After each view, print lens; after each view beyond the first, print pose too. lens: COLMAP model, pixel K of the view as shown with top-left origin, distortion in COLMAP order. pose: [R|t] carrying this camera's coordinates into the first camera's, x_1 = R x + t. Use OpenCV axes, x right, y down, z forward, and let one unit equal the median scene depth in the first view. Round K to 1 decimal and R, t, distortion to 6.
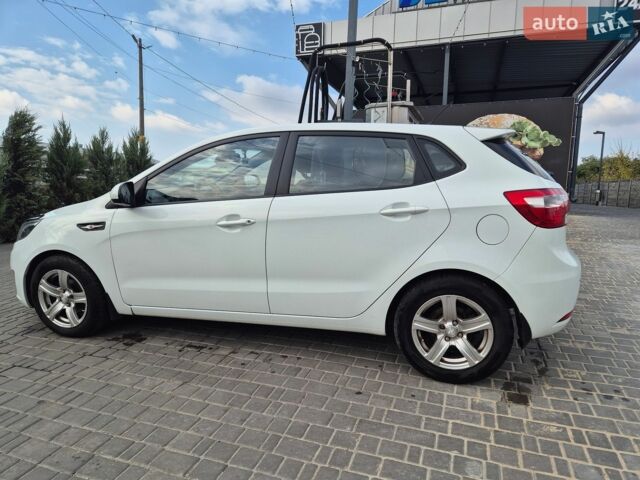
lens RADIAL K [[426.7, 0, 315.9], [0, 426.7, 244.2], [0, 0, 1]] dist [0.078616, -0.068585]
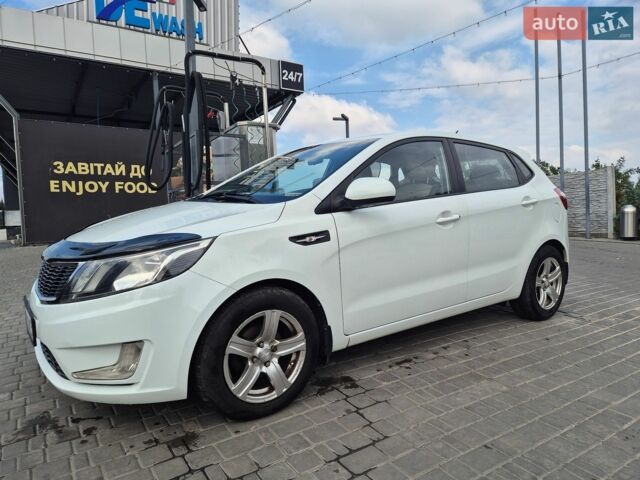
lens RADIAL K [[426.7, 0, 315.9], [0, 426.7, 244.2], [0, 0, 1]] dist [0.078616, -0.068585]
pose [[0.614232, -0.081440, 0.784912, -1.078582], [0.143916, 0.989540, -0.009950, -0.023296], [-0.775892, 0.119073, 0.619527, 0.553423]]
